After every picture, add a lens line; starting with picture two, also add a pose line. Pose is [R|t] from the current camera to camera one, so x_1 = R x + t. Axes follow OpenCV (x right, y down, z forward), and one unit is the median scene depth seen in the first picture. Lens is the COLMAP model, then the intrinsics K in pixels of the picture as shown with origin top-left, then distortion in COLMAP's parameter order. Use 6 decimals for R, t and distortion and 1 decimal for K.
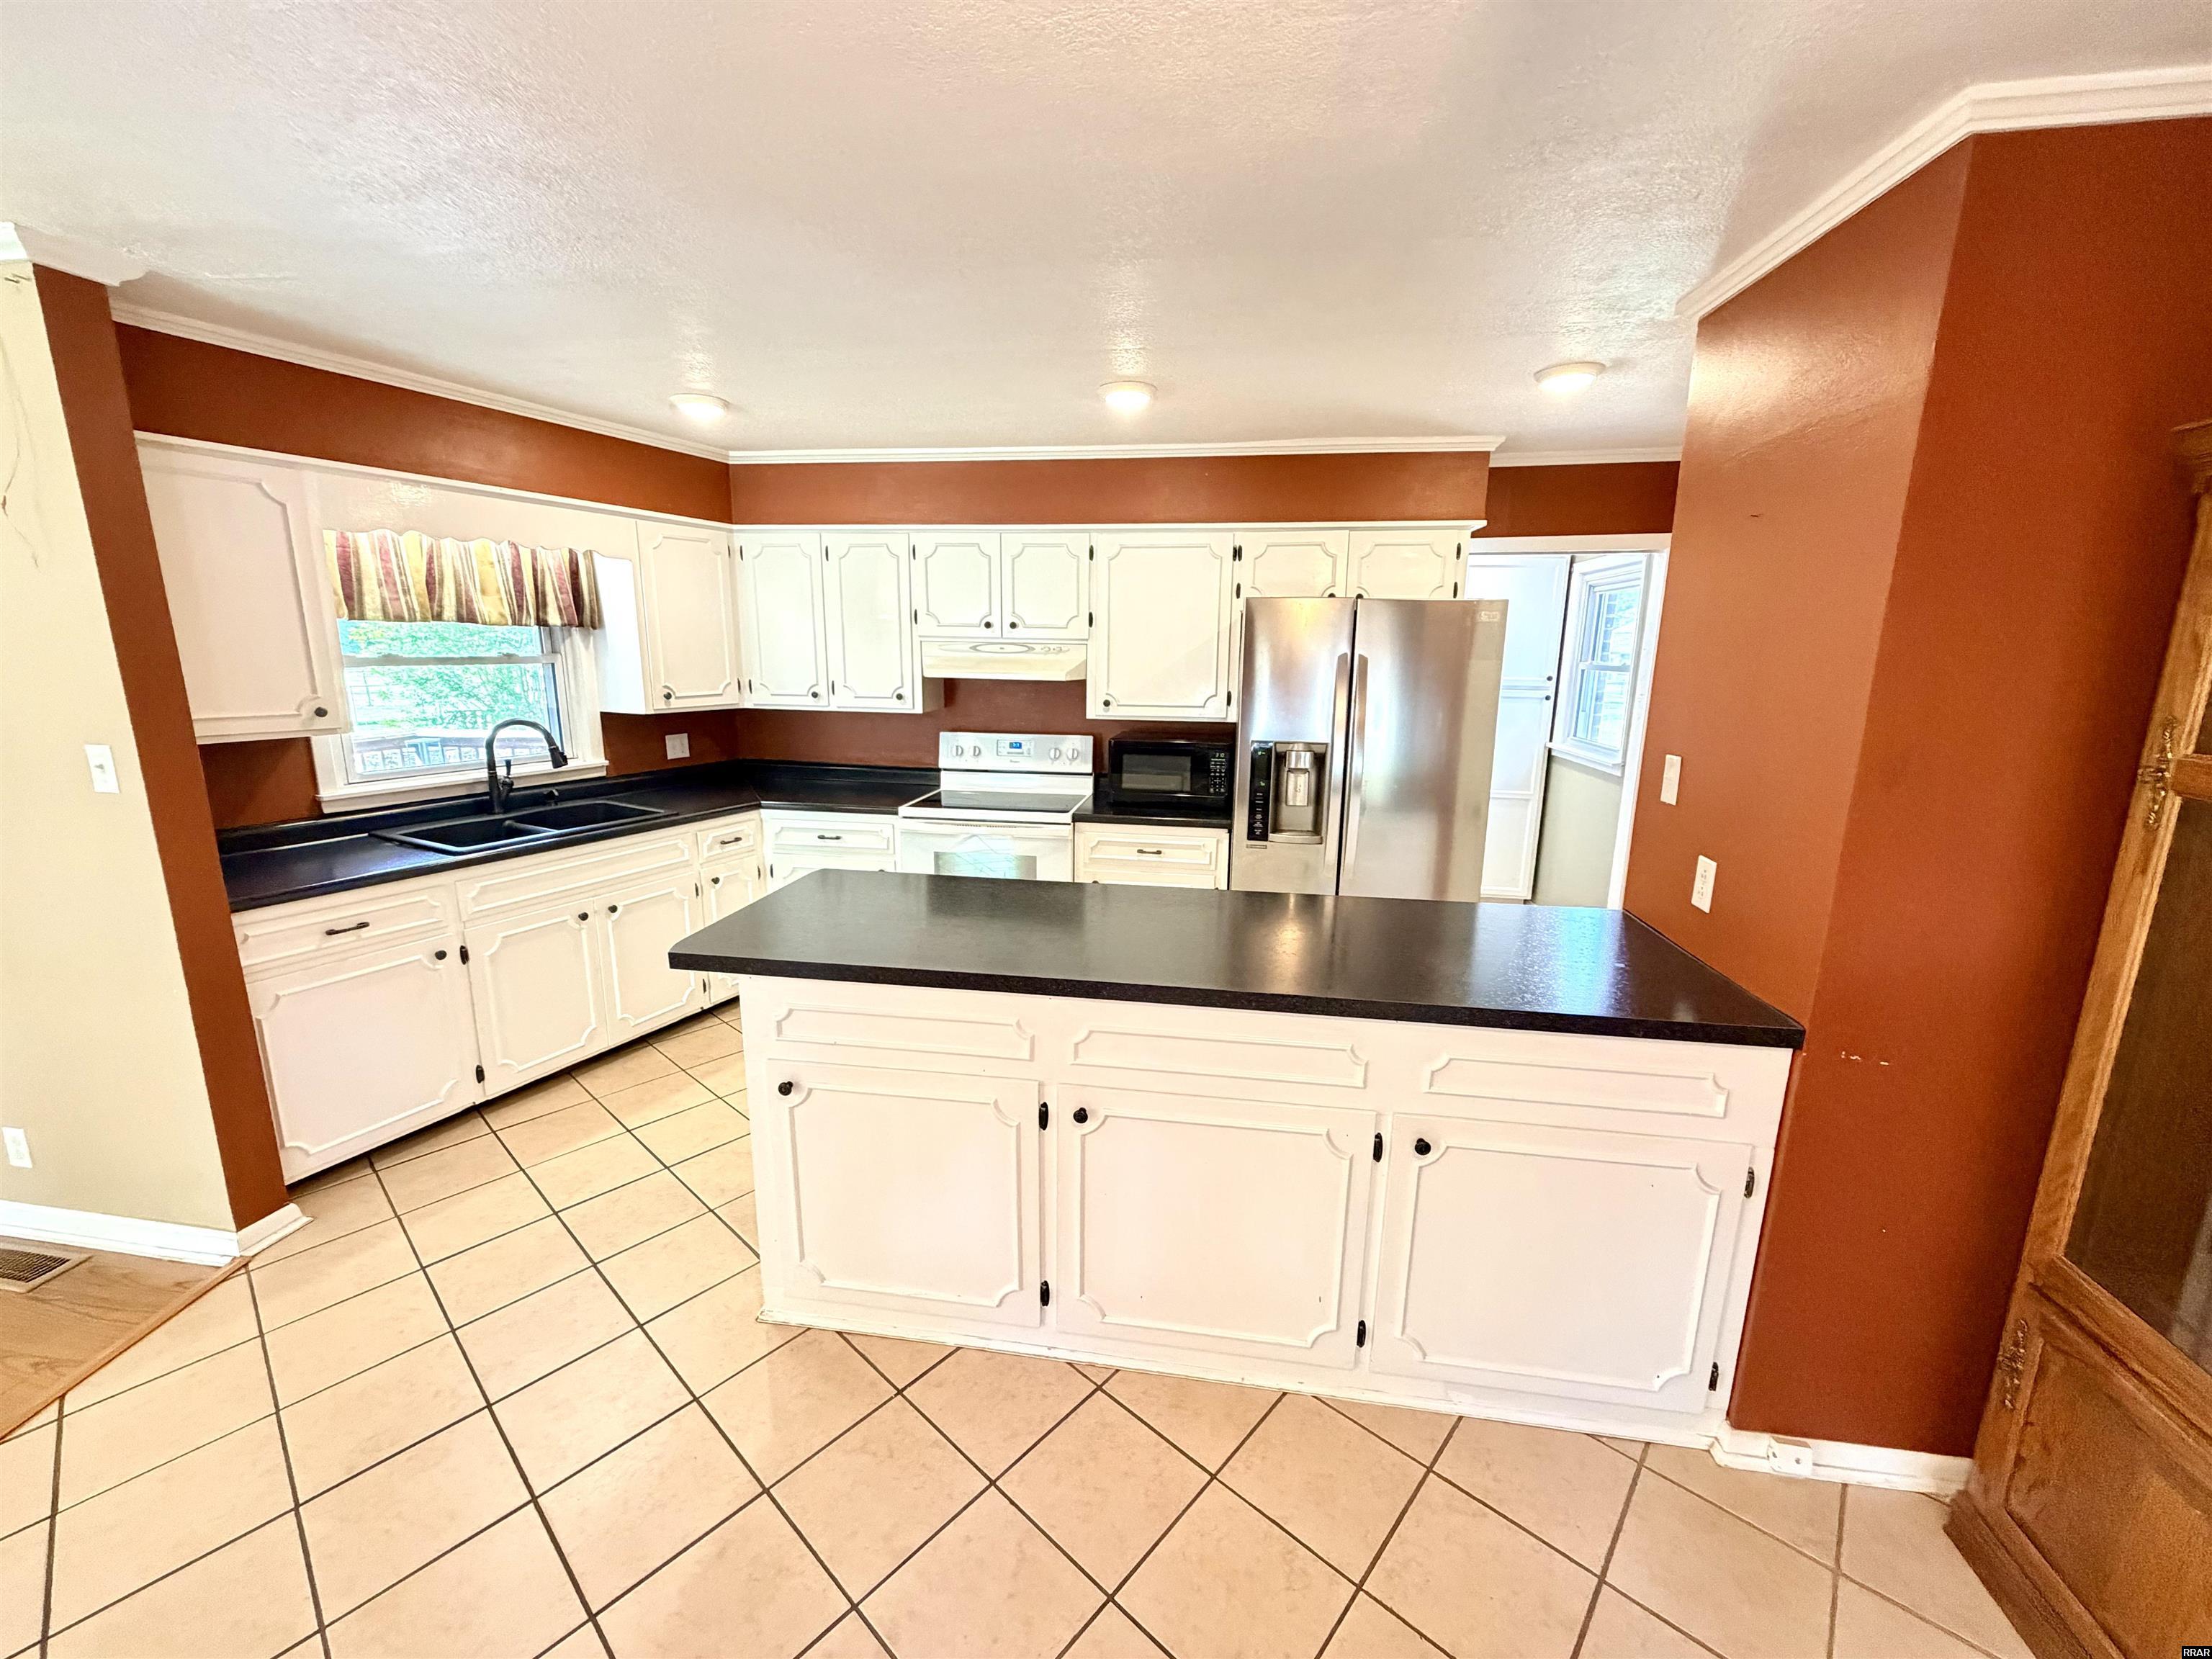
lens RADIAL K [[881.4, 0, 1100.1], [0, 881.4, 829.0], [0, 0, 1]] dist [0.001198, 0.000490]
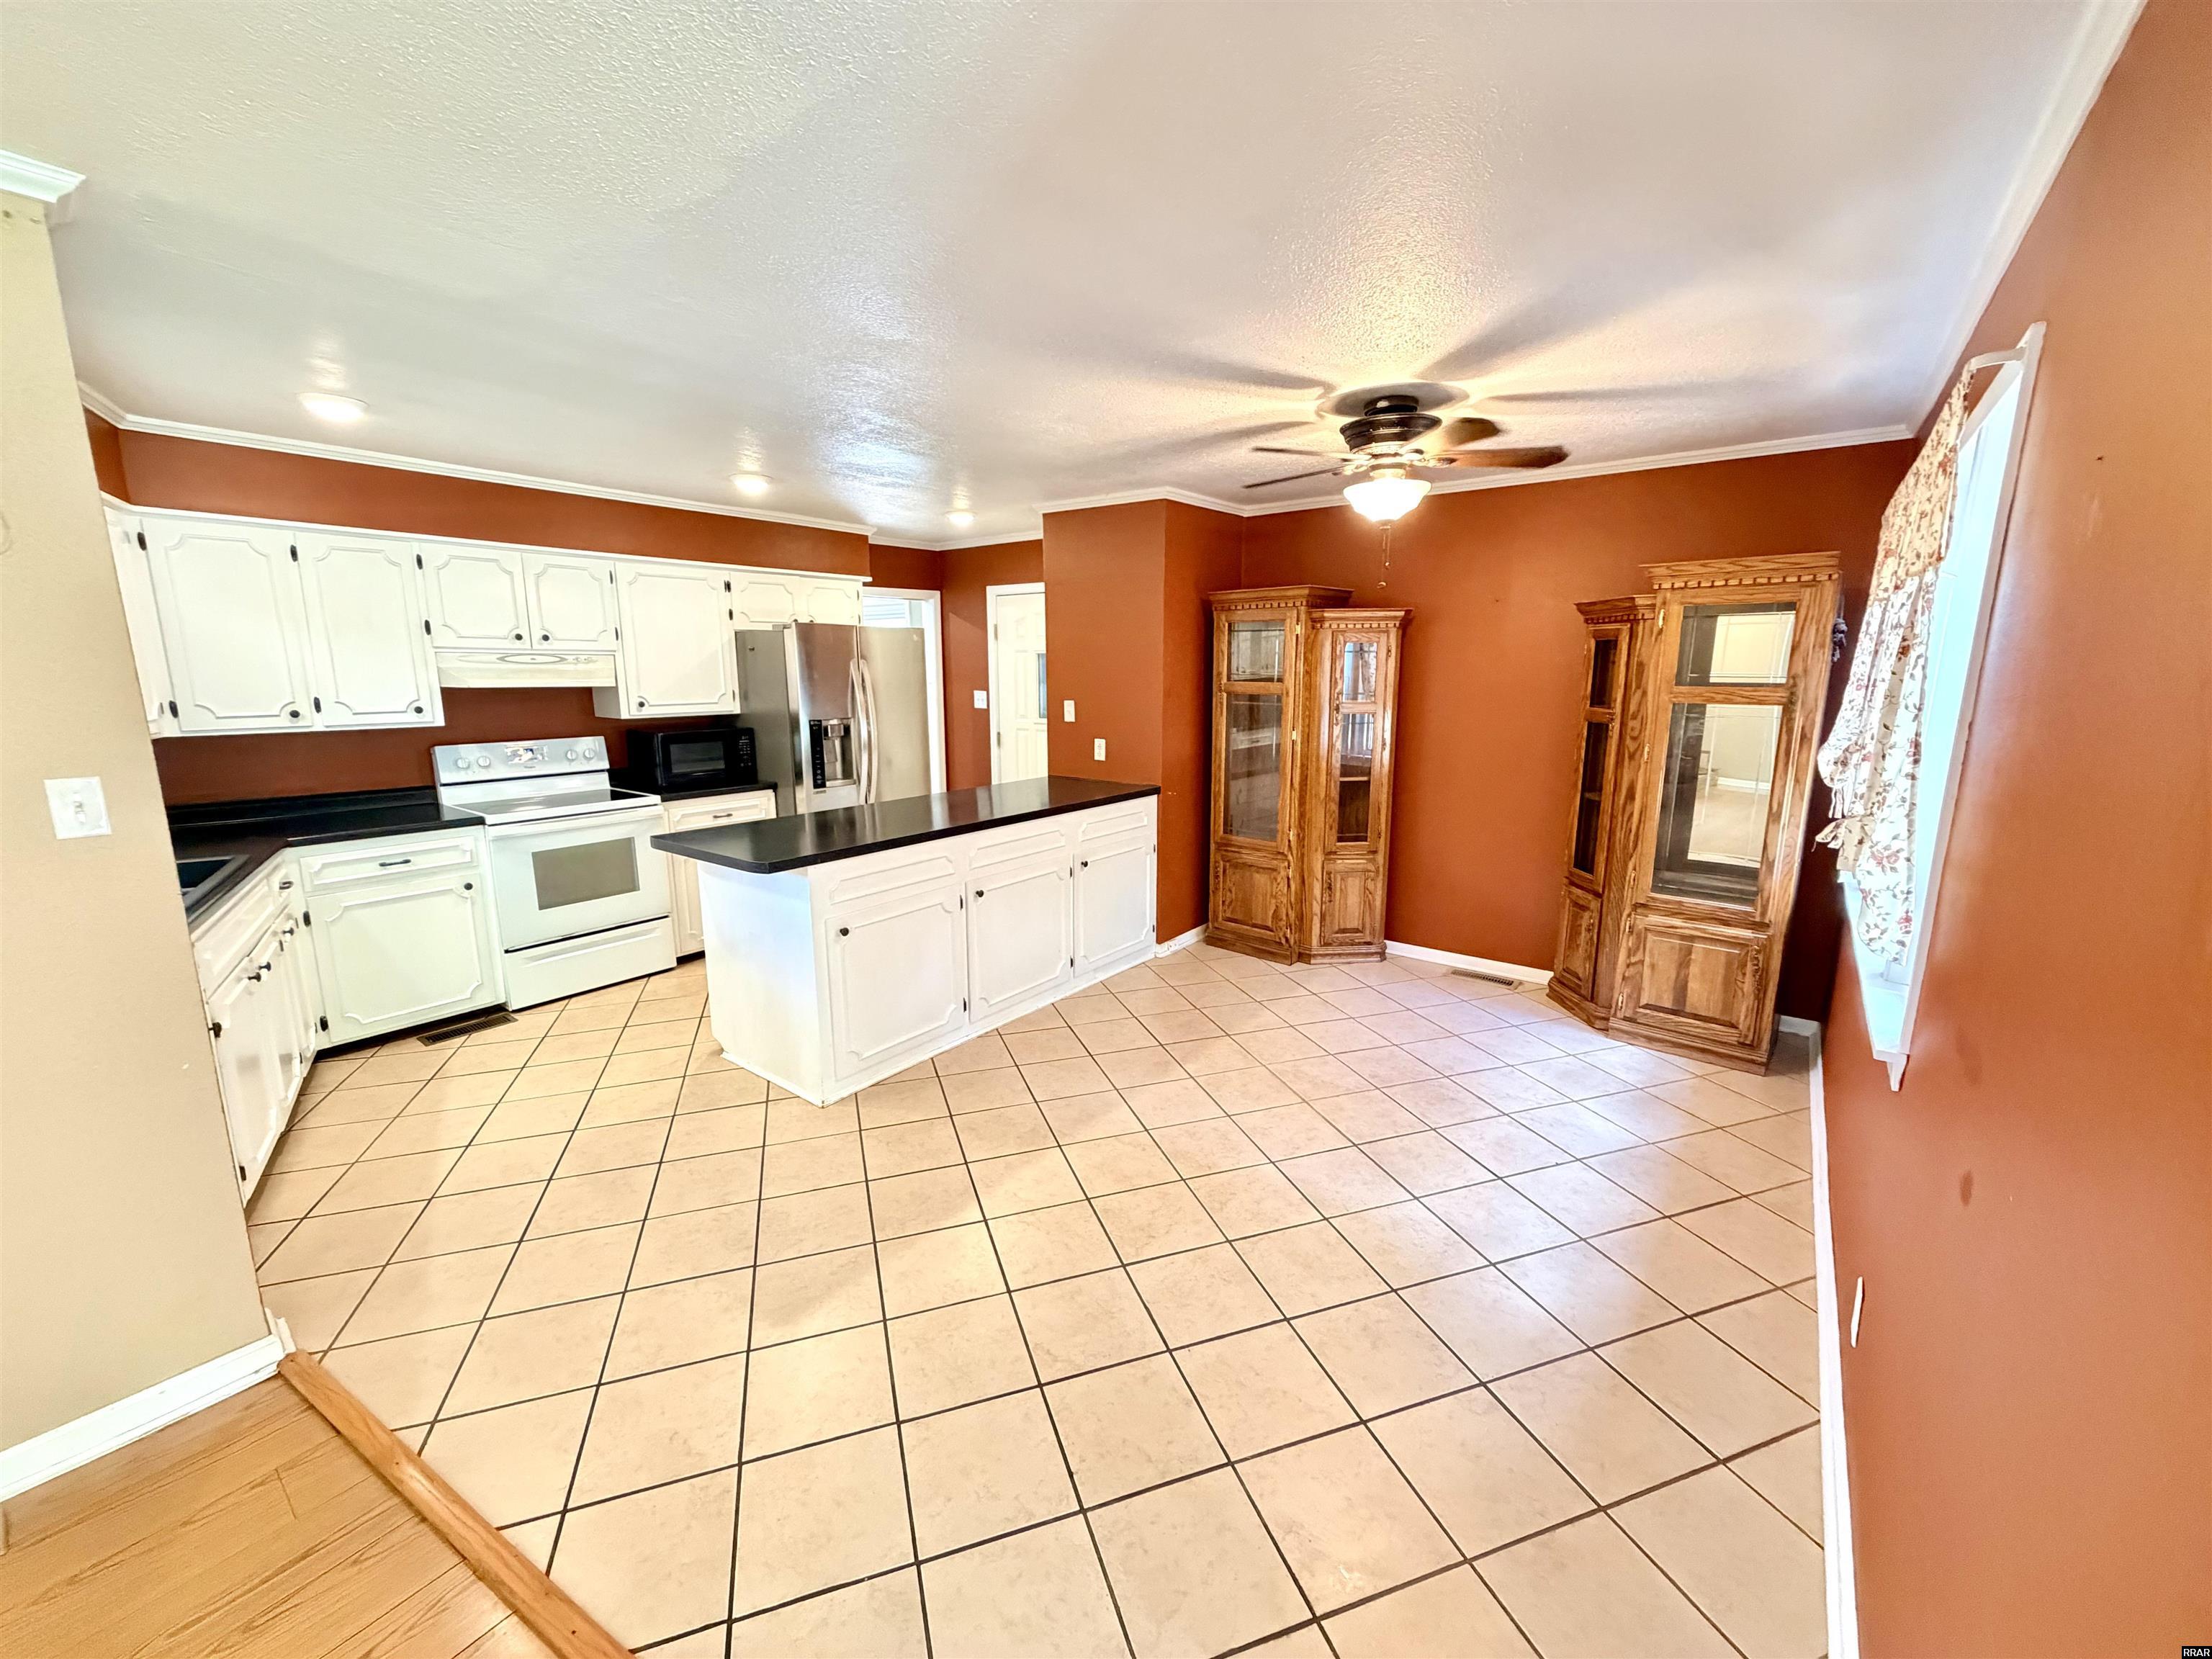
lens RADIAL K [[881.4, 0, 1100.1], [0, 881.4, 829.0], [0, 0, 1]] dist [0.001198, 0.000490]
pose [[0.485087, -0.172624, 0.857258, -0.771275], [0.184821, 0.978415, 0.092438, 0.027075], [-0.854712, 0.113599, 0.506521, -0.115322]]
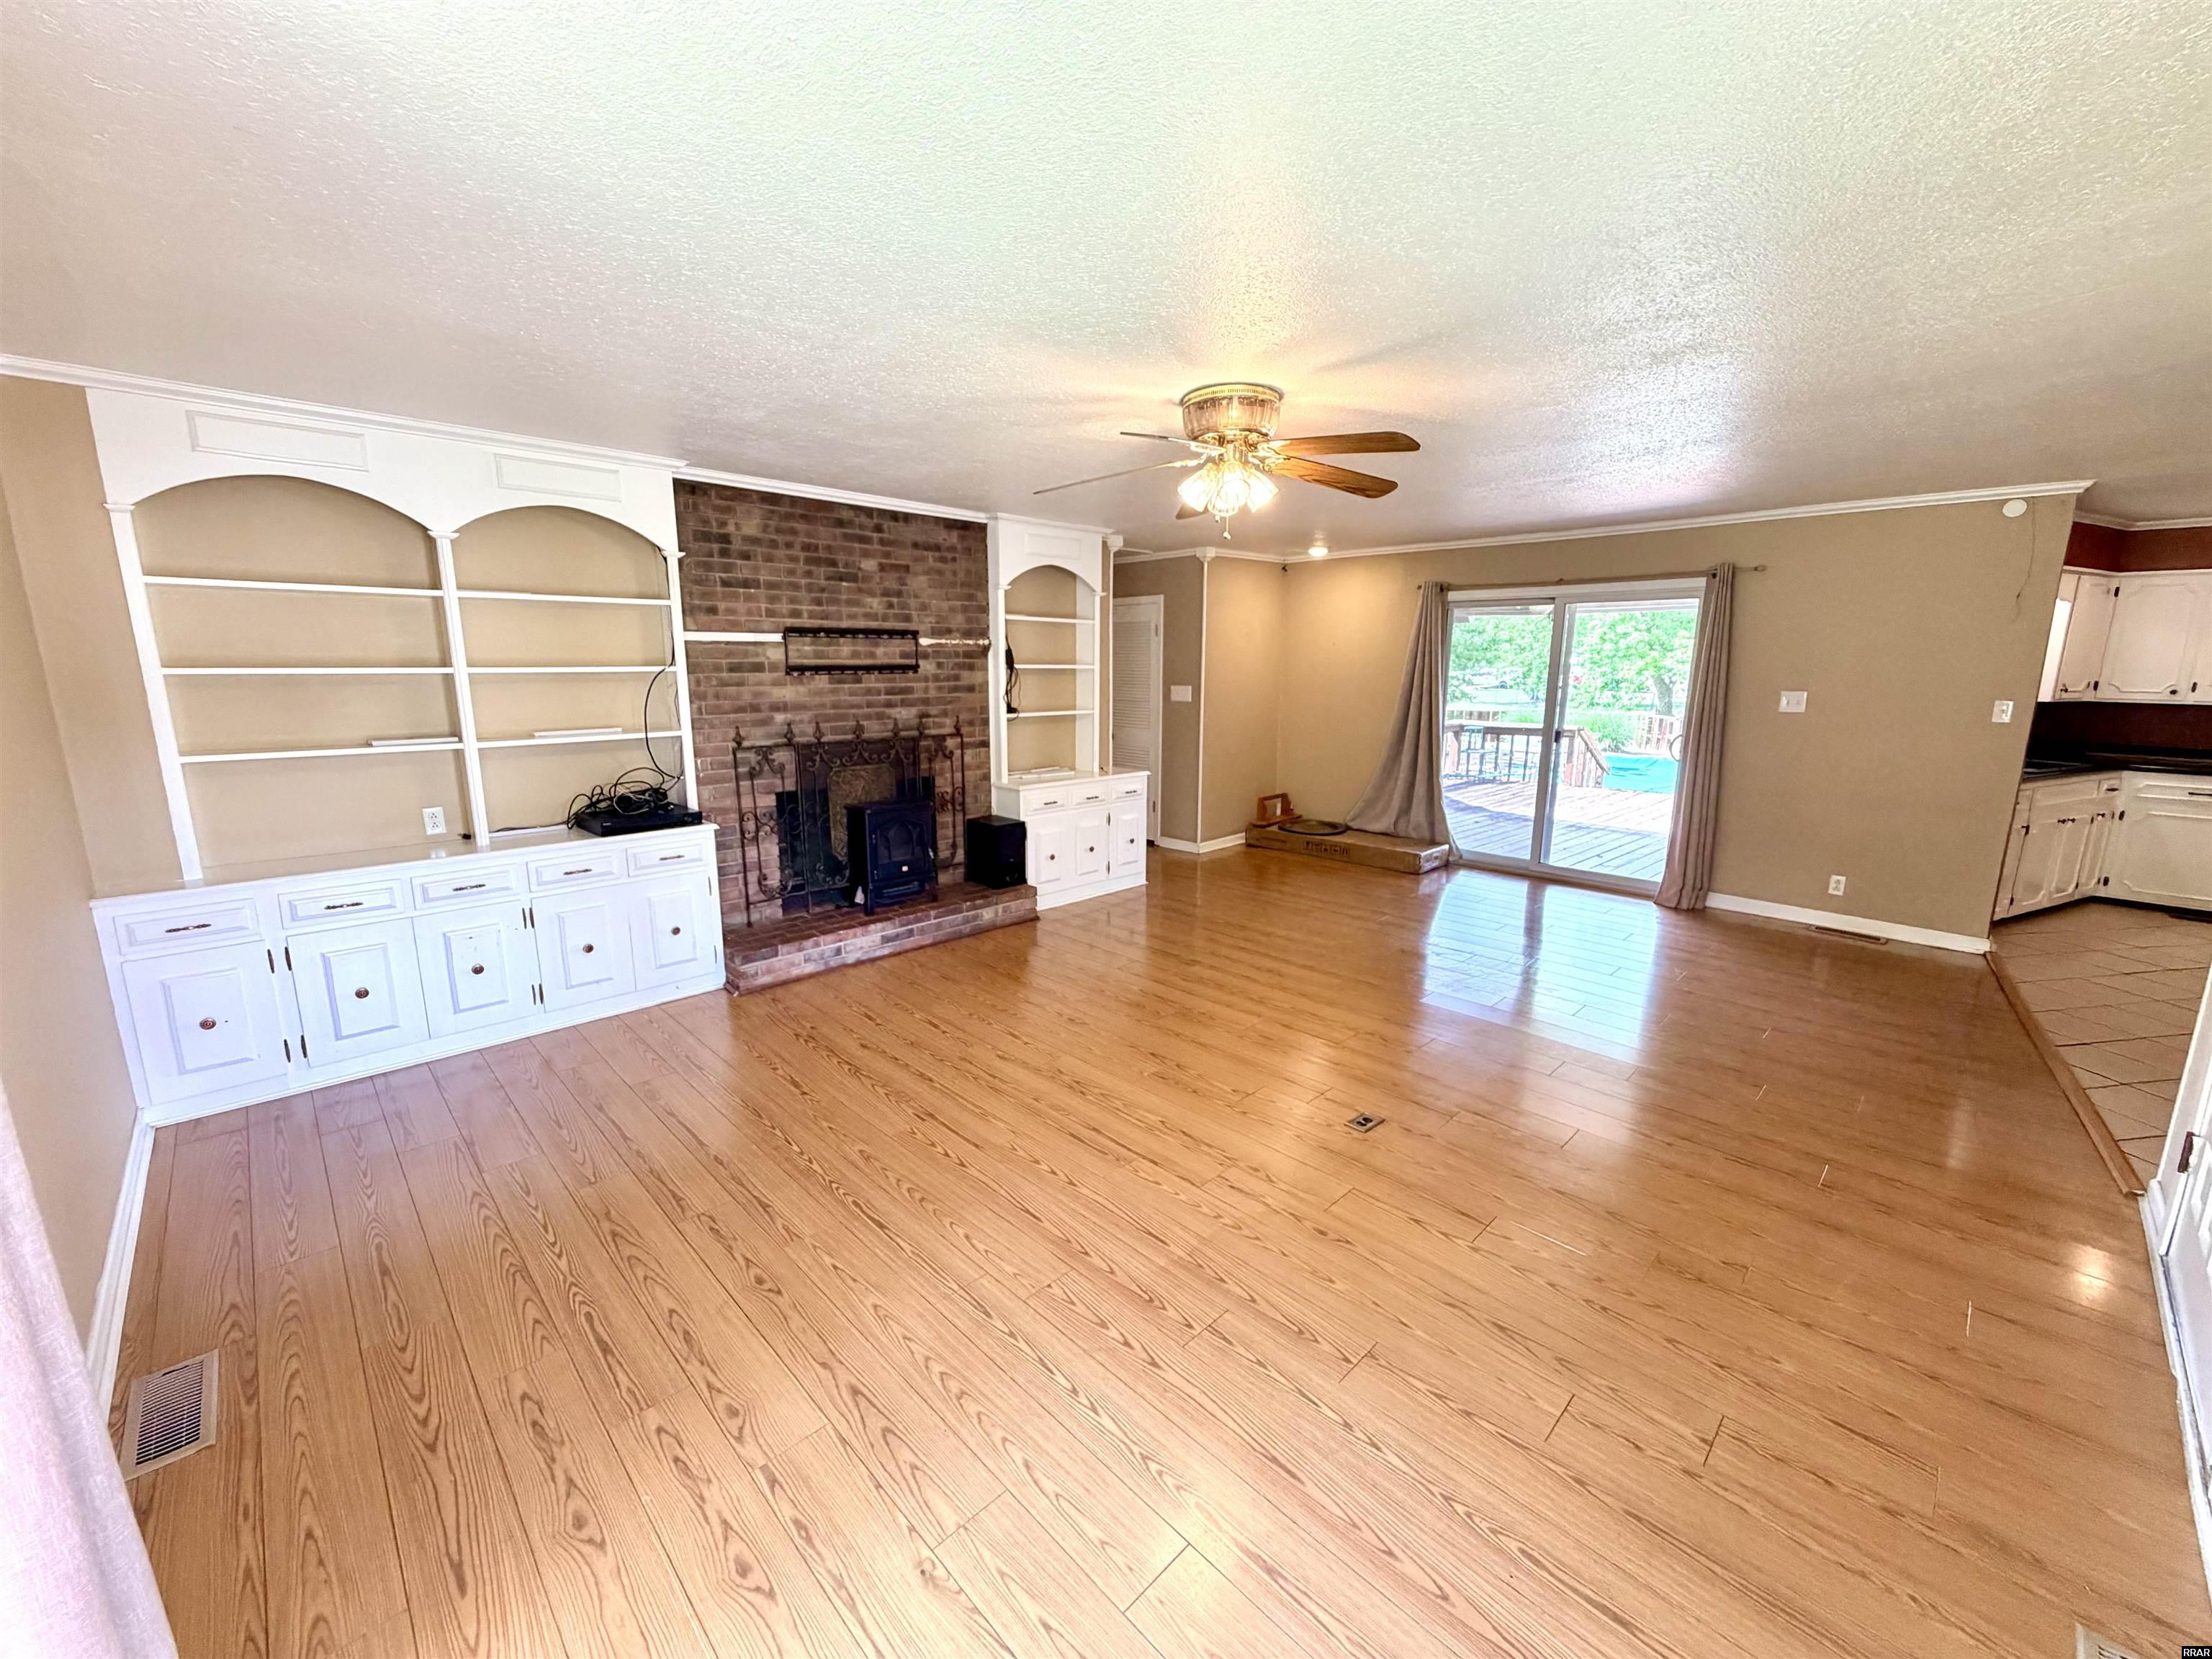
lens RADIAL K [[881.4, 0, 1100.1], [0, 881.4, 829.0], [0, 0, 1]] dist [0.001198, 0.000490]
pose [[0.795196, 0.108369, -0.596590, -0.885079], [-0.120030, 0.992563, 0.020308, 0.253243], [0.594353, 0.055460, 0.802289, -1.184093]]
